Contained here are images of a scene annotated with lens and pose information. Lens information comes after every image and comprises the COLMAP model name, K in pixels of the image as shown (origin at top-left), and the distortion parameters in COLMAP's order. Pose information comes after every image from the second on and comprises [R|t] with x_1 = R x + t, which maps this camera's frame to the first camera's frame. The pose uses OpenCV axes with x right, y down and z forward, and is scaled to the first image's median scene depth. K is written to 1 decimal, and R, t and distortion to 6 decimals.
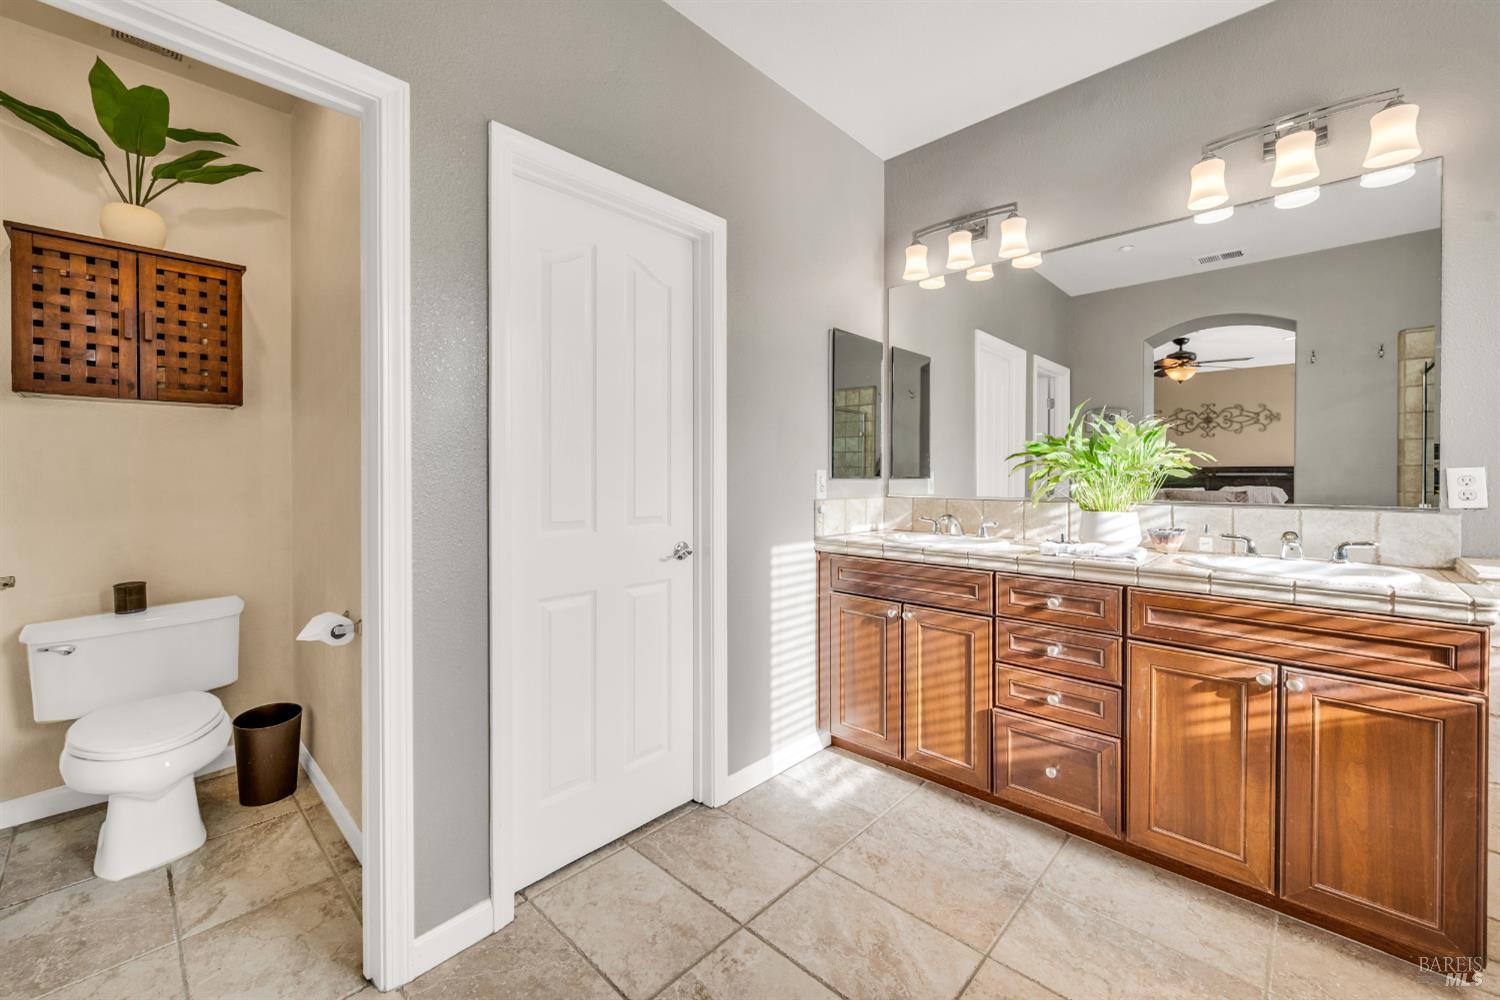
lens RADIAL K [[606.1, 0, 739.0], [0, 606.1, 476.5], [0, 0, 1]] dist [0.007593, 0.000136]
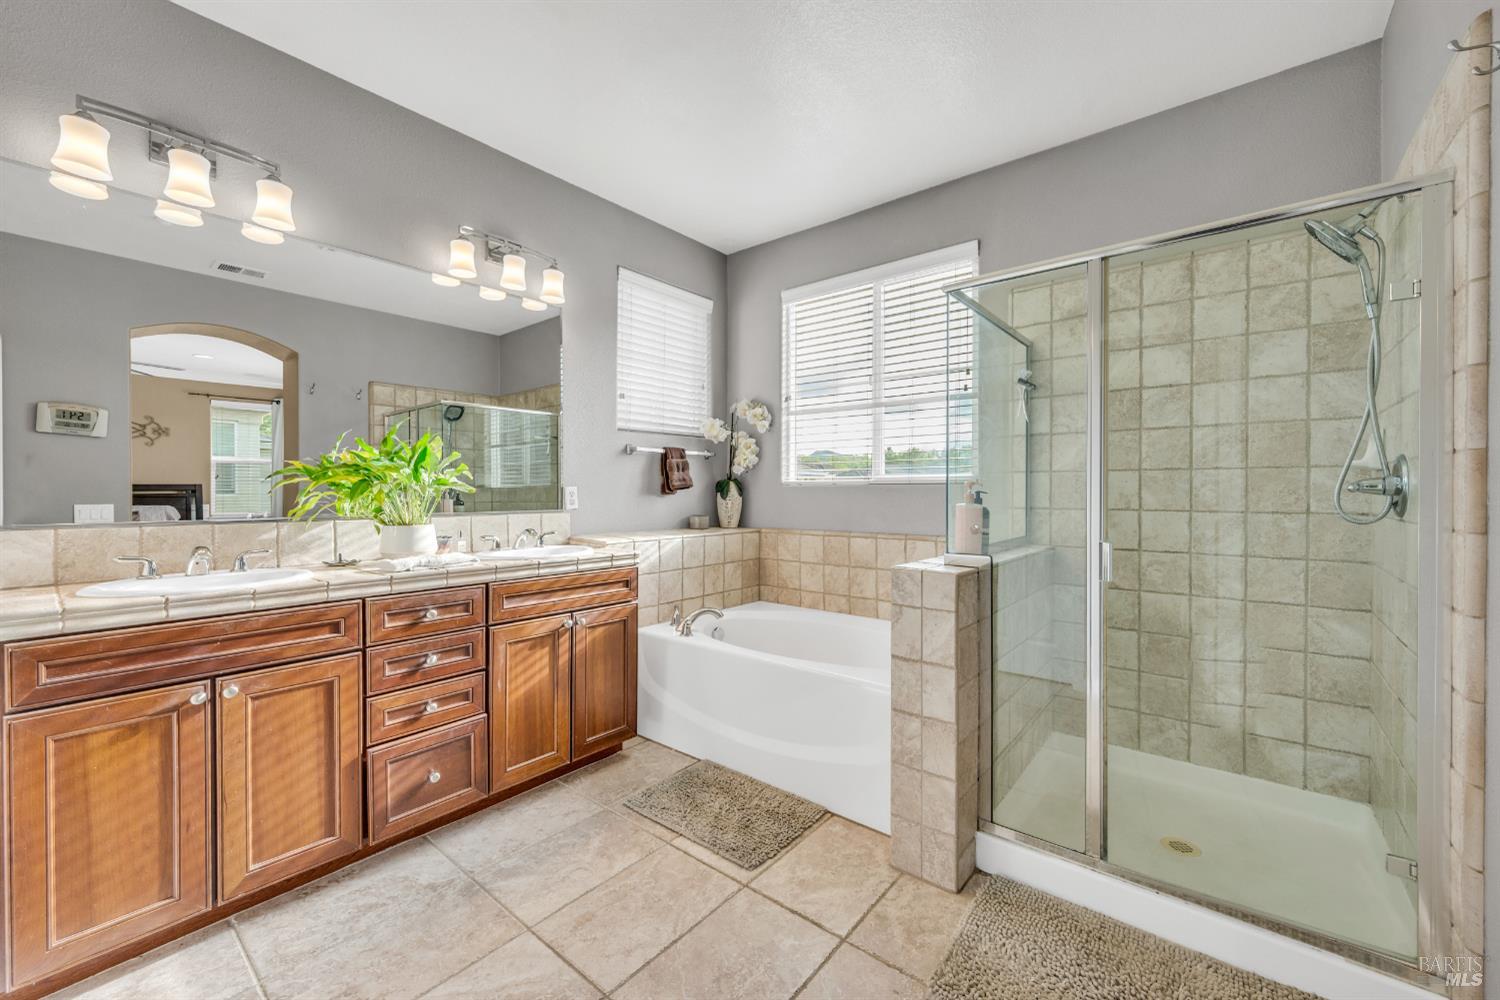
lens RADIAL K [[606.1, 0, 748.8], [0, 606.1, 496.0], [0, 0, 1]] dist [0.007593, 0.000136]
pose [[-0.072029, -0.008837, 0.997363, -0.541571], [0.004838, 0.999946, 0.009209, -0.000213], [-0.997391, 0.005489, -0.071982, 0.524166]]
